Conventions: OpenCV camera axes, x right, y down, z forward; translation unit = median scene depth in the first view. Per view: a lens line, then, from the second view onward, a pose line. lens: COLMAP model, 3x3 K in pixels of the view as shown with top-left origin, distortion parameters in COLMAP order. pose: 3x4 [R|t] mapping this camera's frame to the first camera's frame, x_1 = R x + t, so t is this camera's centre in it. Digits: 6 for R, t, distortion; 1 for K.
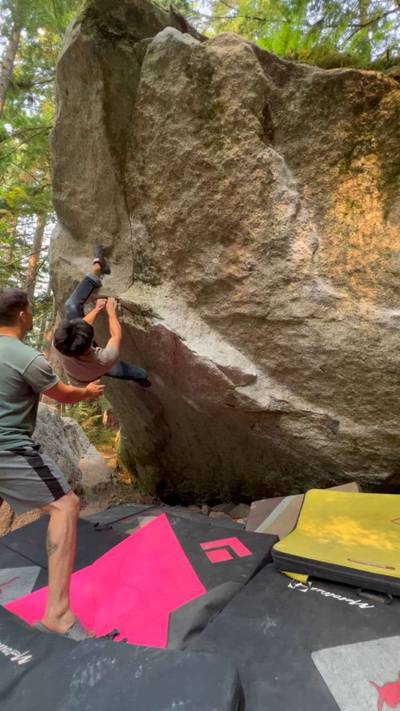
lens RADIAL K [[311.9, 0, 200.0], [0, 311.9, 353.6], [0, 0, 1]] dist [-0.002980, 0.000423]
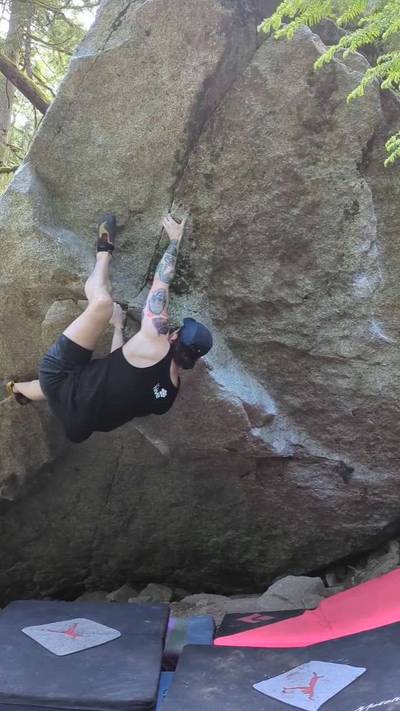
lens RADIAL K [[617.8, 0, 209.0], [0, 617.8, 355.6], [0, 0, 1]] dist [0.085957, -0.122129]
pose [[0.873091, 0.055851, 0.484348, -0.881427], [-0.095433, 0.993778, 0.057434, -0.184992], [-0.478127, -0.096369, 0.872988, -0.360549]]
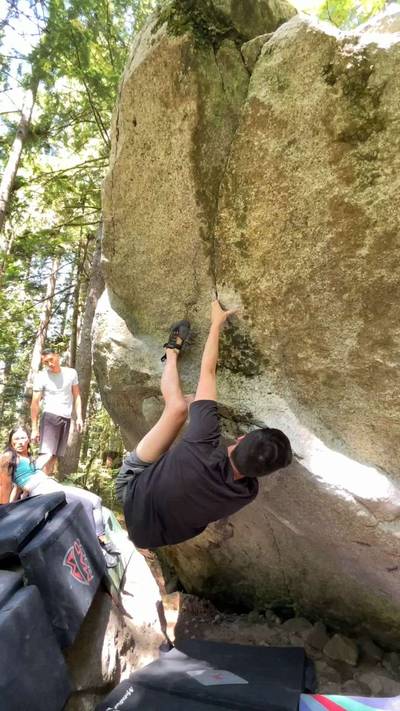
lens RADIAL K [[331.7, 0, 198.5], [0, 331.7, 354.2], [0, 0, 1]] dist [-0.002233, -0.000010]
pose [[0.997509, -0.043161, -0.055789, -0.243729], [0.037425, 0.994277, -0.100062, -0.222771], [0.059789, 0.097725, 0.993416, 0.293975]]
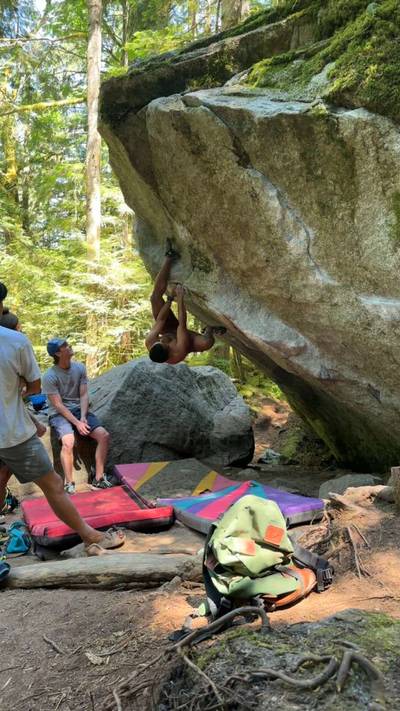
lens RADIAL K [[574.0, 0, 200.0], [0, 574.0, 355.5], [0, 0, 1]] dist [0.169031, -0.451501]
pose [[0.842733, -0.010641, -0.538227, 1.071269], [0.141087, 0.969223, 0.201745, -0.394139], [0.519515, -0.245954, 0.818297, -0.894696]]
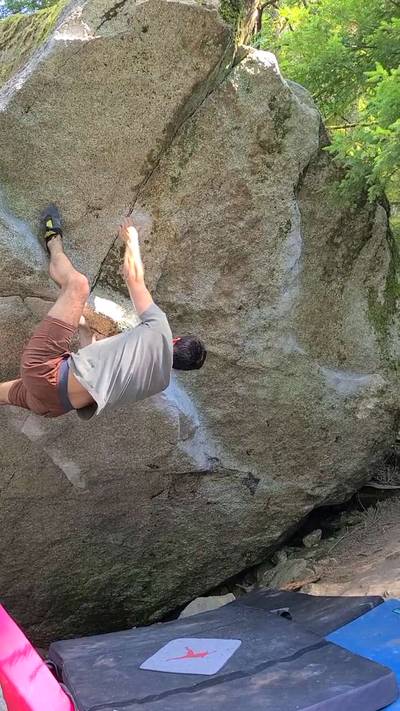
lens RADIAL K [[637.4, 0, 208.7], [0, 637.4, 353.4], [0, 0, 1]] dist [0.039237, -0.019322]
pose [[0.610169, 0.113518, 0.784097, -1.302686], [-0.087697, 0.993278, -0.075559, 0.002419], [-0.787403, -0.022659, 0.616022, -0.044366]]
